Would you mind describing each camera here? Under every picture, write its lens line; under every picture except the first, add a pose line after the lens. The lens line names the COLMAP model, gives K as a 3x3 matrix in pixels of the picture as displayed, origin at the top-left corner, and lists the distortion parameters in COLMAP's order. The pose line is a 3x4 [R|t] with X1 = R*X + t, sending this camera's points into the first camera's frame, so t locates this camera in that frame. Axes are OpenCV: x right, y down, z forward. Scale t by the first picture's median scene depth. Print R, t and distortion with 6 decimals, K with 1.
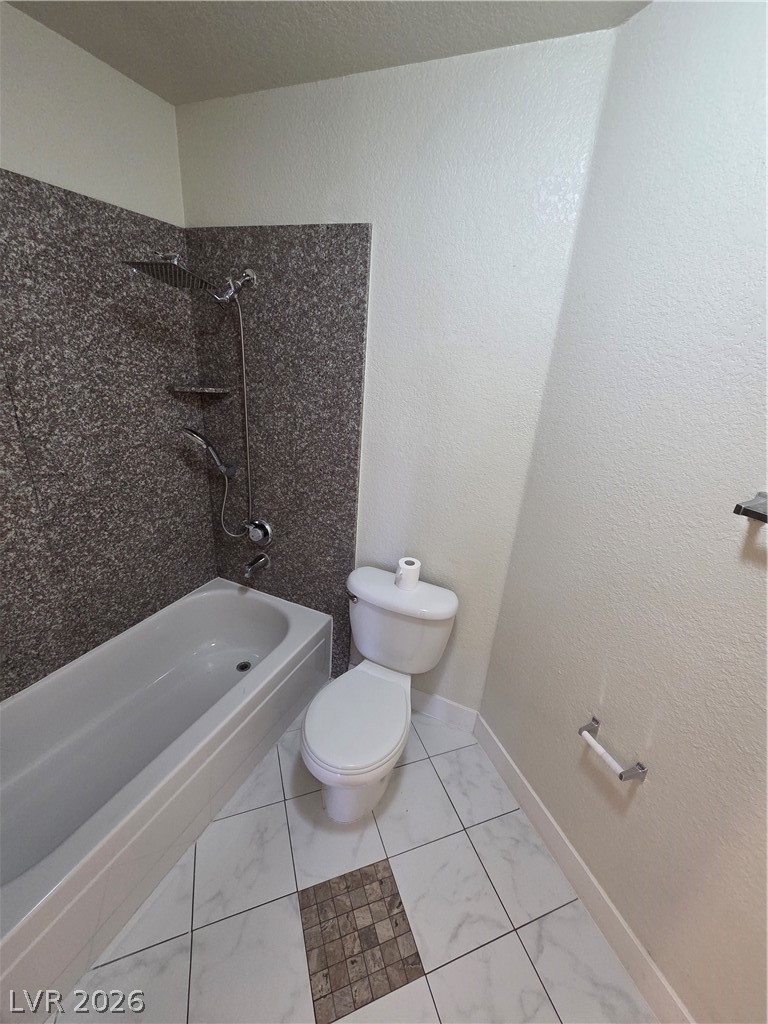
lens RADIAL K [[419.1, 0, 387.4], [0, 419.1, 509.9], [0, 0, 1]] dist [0.000380, 0.000569]
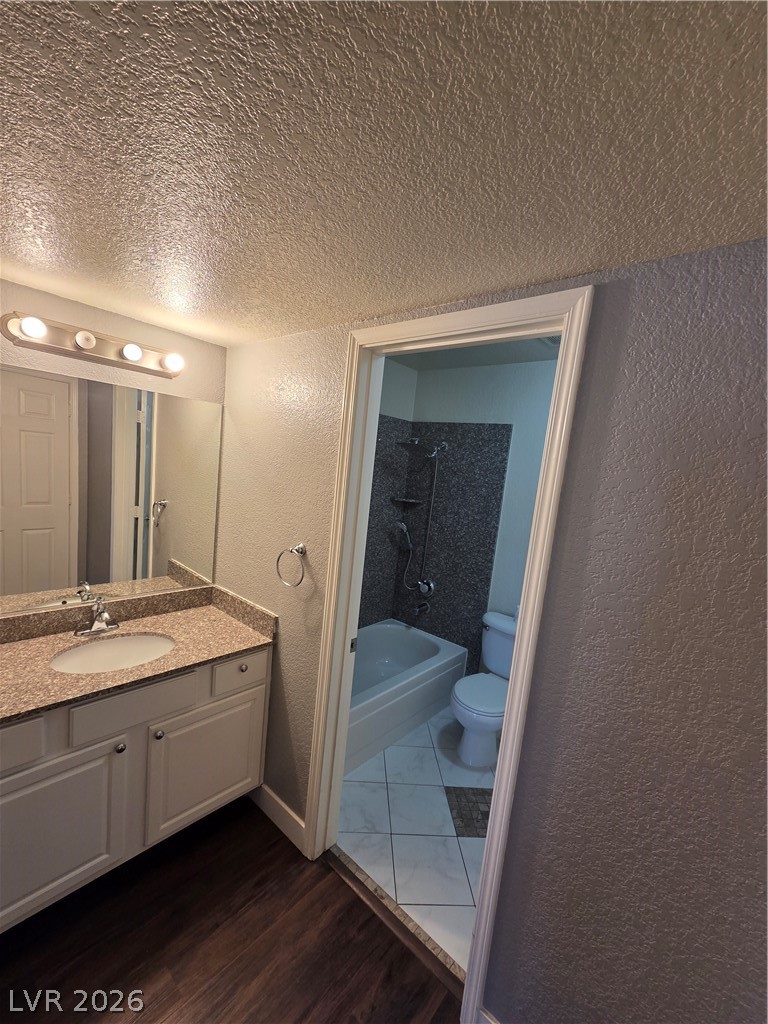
lens RADIAL K [[419.1, 0, 384.1], [0, 419.1, 518.4], [0, 0, 1]] dist [0.000380, 0.000569]
pose [[0.957266, 0.061466, -0.282602, -0.026698], [-0.135408, 0.958690, -0.250157, 0.259569], [0.255552, 0.277733, 0.926044, -0.695446]]
